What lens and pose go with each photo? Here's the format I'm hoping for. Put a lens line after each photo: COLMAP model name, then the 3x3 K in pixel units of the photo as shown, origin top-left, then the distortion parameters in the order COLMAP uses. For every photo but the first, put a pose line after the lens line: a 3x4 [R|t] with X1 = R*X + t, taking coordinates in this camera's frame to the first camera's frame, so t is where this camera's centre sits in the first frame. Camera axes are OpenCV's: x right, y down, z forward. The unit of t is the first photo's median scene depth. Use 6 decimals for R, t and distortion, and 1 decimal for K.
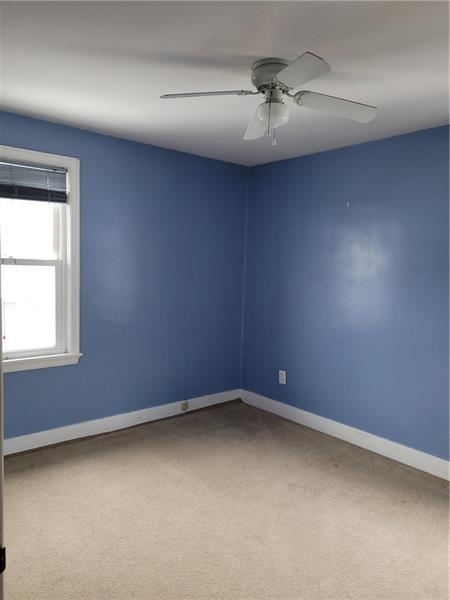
lens RADIAL K [[448.7, 0, 226.5], [0, 448.7, 299.1], [0, 0, 1]] dist [0.051736, -0.009113]
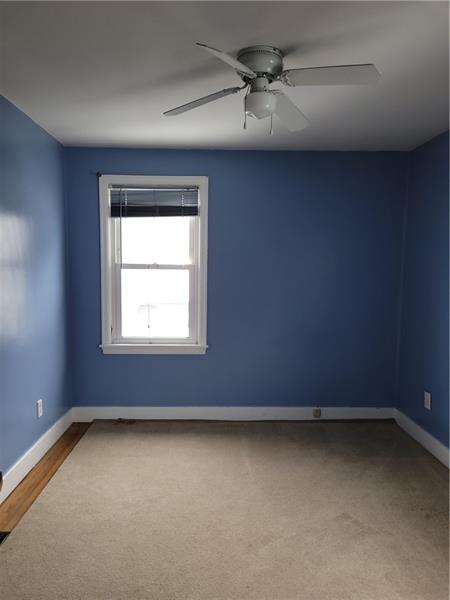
lens RADIAL K [[448.7, 0, 225.8], [0, 448.7, 300.3], [0, 0, 1]] dist [0.051736, -0.009113]
pose [[0.775330, 0.025724, -0.631032, 0.439417], [-0.036014, 0.999345, -0.003510, 0.008189], [0.630529, 0.025447, 0.775749, 0.146870]]
